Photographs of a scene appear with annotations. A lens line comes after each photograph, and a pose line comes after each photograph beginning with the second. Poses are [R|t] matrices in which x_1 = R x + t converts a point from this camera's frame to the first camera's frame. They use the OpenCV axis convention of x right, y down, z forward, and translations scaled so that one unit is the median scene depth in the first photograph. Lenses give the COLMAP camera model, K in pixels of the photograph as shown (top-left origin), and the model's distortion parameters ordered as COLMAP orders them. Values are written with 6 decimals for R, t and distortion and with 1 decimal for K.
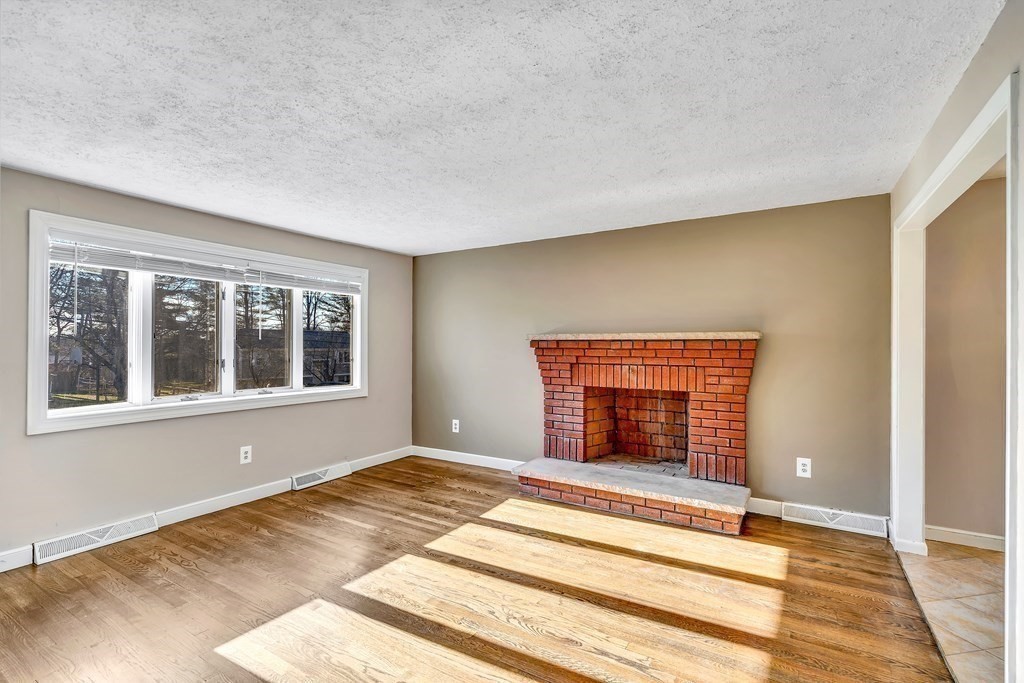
lens RADIAL K [[470.2, 0, 512.0], [0, 470.2, 341.5], [0, 0, 1]] dist [-0.002070, 0.000393]
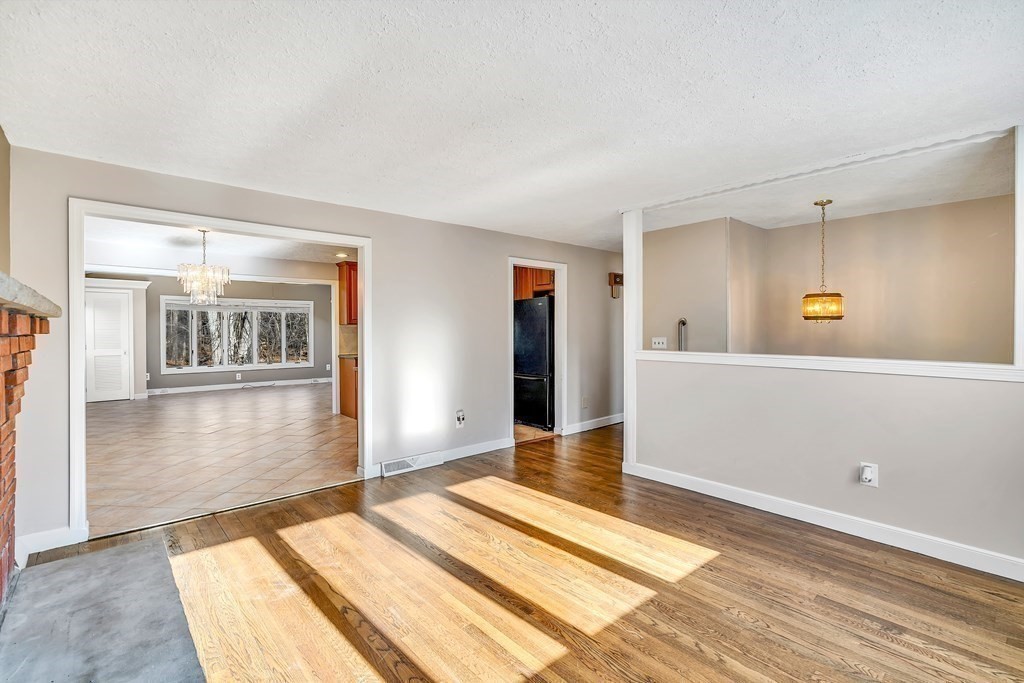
lens RADIAL K [[470.2, 0, 512.0], [0, 470.2, 341.5], [0, 0, 1]] dist [-0.002070, 0.000393]
pose [[-0.957489, -0.001921, 0.288465, -0.334023], [0.002653, 0.999877, 0.015465, 0.021869], [-0.288459, 0.015573, -0.957366, 1.815949]]
